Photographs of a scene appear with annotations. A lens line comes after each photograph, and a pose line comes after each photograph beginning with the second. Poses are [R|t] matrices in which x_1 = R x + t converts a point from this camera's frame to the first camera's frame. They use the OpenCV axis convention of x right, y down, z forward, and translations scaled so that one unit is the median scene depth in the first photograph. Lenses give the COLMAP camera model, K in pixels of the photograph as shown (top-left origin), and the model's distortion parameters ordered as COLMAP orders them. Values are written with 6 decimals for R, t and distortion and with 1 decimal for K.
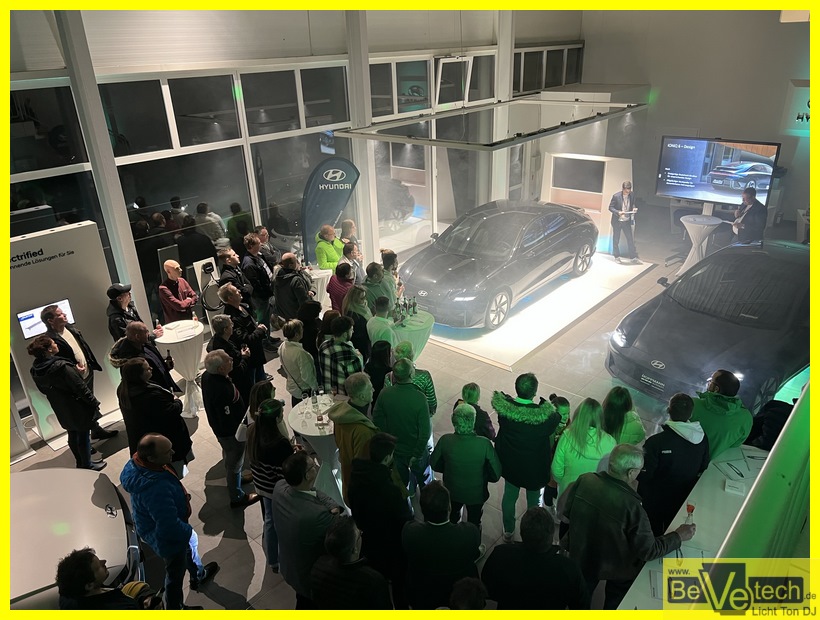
lens RADIAL K [[586.7, 0, 409.8], [0, 586.7, 316.0], [0, 0, 1]] dist [0.033923, -0.035609]
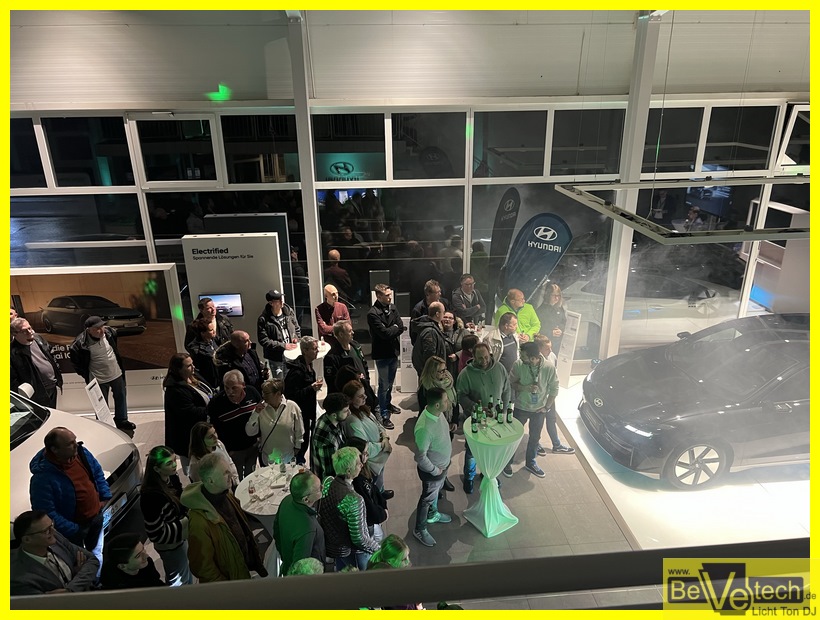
lens RADIAL K [[586.7, 0, 409.8], [0, 586.7, 316.0], [0, 0, 1]] dist [0.033923, -0.035609]
pose [[0.728093, 0.277207, -0.626926, 0.301339], [-0.302600, 0.950624, 0.068905, -0.127821], [0.615072, 0.139539, 0.776026, 0.241029]]
